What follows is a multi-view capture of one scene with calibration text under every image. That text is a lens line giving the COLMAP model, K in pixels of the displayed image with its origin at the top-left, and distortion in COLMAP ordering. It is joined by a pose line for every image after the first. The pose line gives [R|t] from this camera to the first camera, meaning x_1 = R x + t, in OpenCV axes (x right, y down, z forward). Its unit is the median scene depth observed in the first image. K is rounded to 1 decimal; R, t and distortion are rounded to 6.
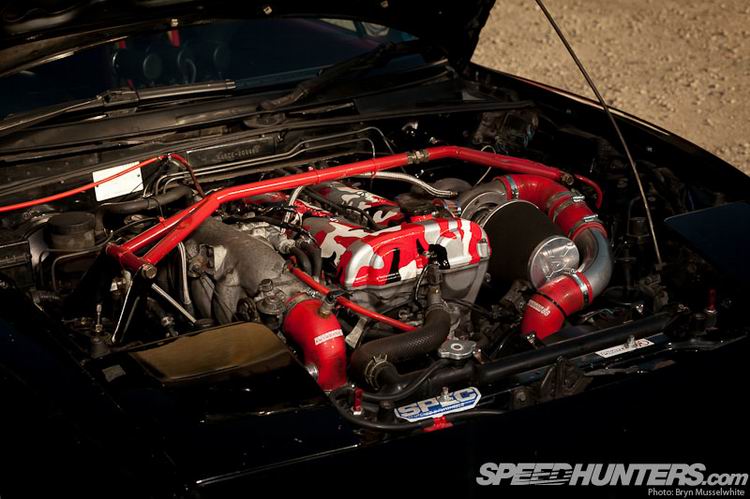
lens RADIAL K [[1586.8, 0, 375.0], [0, 1586.8, 249.5], [0, 0, 1]] dist [-0.031730, -0.048505]
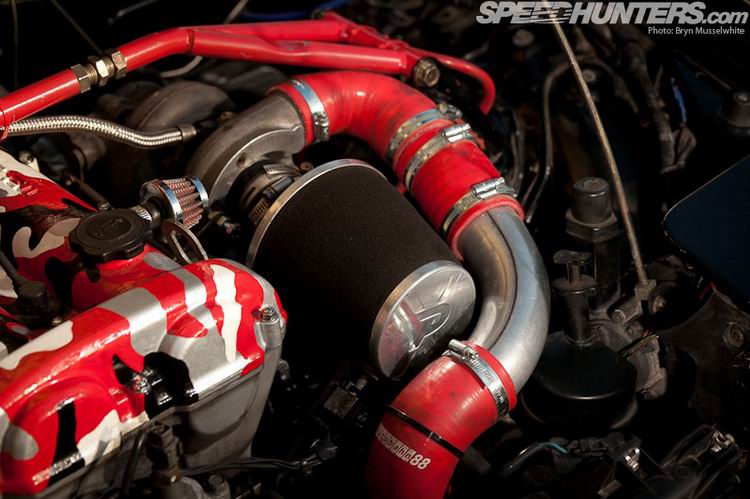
lens RADIAL K [[1586.8, 0, 375.0], [0, 1586.8, 249.5], [0, 0, 1]] dist [-0.031730, -0.048505]
pose [[0.985206, -0.103892, 0.136291, 0.039173], [0.055227, 0.945336, 0.321386, -0.158945], [-0.162230, -0.309105, 0.937089, 0.586067]]
